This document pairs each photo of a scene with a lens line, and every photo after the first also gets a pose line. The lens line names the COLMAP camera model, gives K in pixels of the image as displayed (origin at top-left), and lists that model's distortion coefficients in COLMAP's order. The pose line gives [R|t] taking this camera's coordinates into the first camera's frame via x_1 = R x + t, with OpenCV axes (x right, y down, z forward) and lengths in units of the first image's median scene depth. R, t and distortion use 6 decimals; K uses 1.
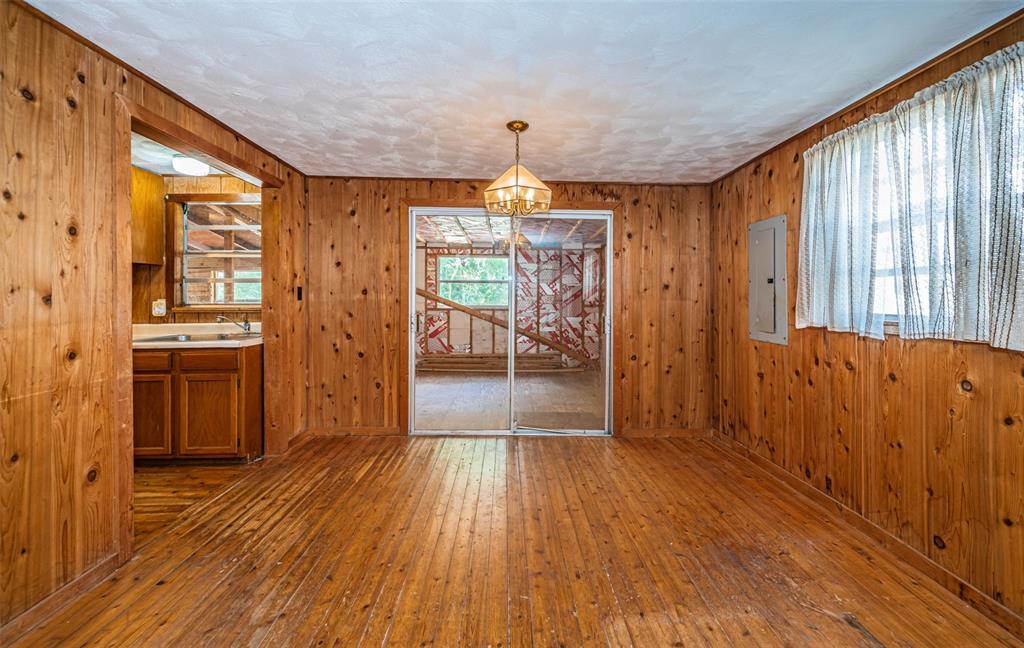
lens RADIAL K [[392.4, 0, 518.7], [0, 392.4, 291.5], [0, 0, 1]] dist [0.000610, -0.001287]
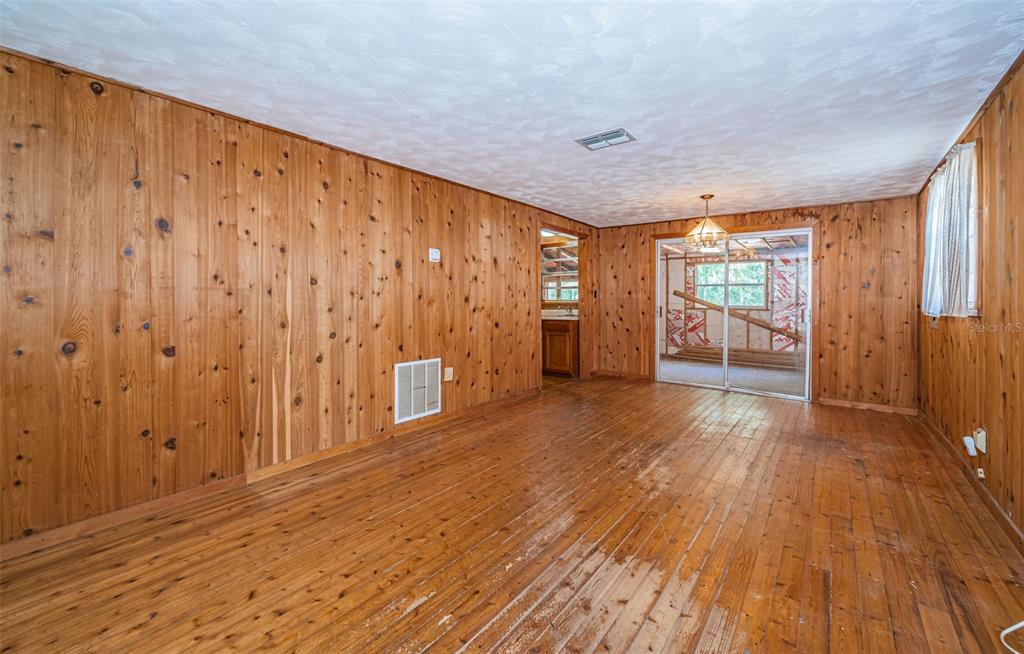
lens RADIAL K [[407.9, 0, 521.1], [0, 407.9, 304.1], [0, 0, 1]] dist [0.000817, -0.001190]
pose [[0.778206, 0.005154, -0.627988, 0.353494], [0.006133, 0.999856, 0.015806, 0.018923], [0.627980, -0.016152, 0.778062, -0.674327]]
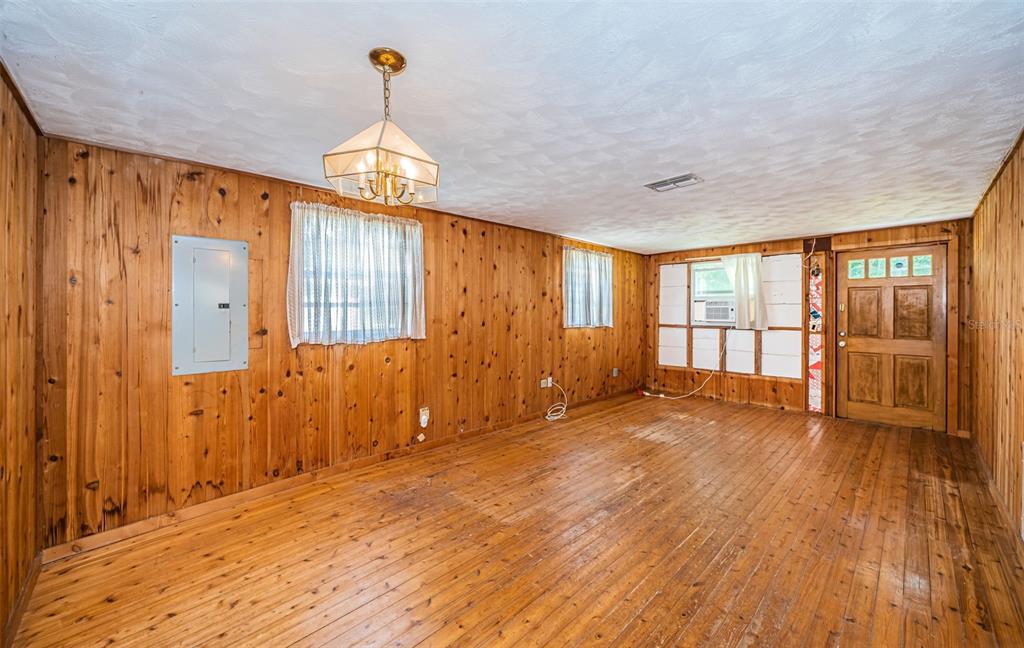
lens RADIAL K [[392.4, 0, 510.1], [0, 392.4, 310.3], [0, 0, 1]] dist [0.000610, -0.001287]
pose [[-0.667652, -0.004502, 0.744460, -0.424377], [-0.009064, 0.999957, -0.002082, -0.017344], [-0.744418, -0.008137, -0.667664, 0.900186]]
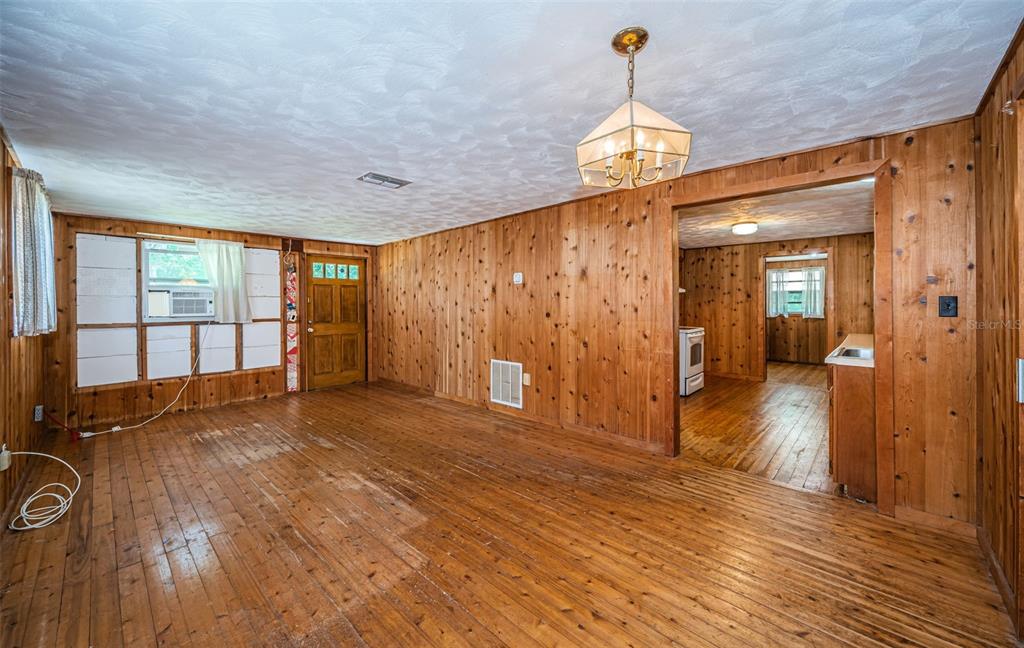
lens RADIAL K [[392.4, 0, 516.1], [0, 392.4, 308.2], [0, 0, 1]] dist [0.000610, -0.001287]
pose [[-0.700227, 0.009705, -0.713855, 0.405820], [0.010545, 0.999939, 0.003250, -0.002279], [0.713843, -0.005252, -0.700286, 0.922714]]
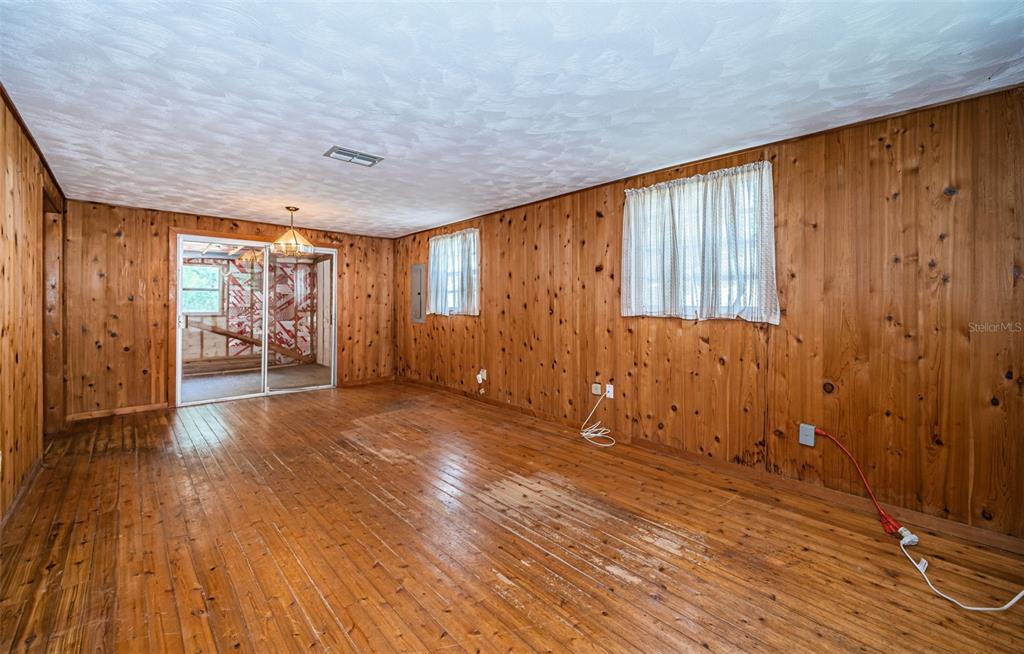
lens RADIAL K [[407.9, 0, 513.1], [0, 407.9, 299.1], [0, 0, 1]] dist [0.000817, -0.001190]
pose [[0.752399, 0.002944, 0.658701, -0.342039], [-0.001686, 0.999995, -0.002543, 0.004787], [-0.658706, 0.000803, 0.752400, -0.795261]]
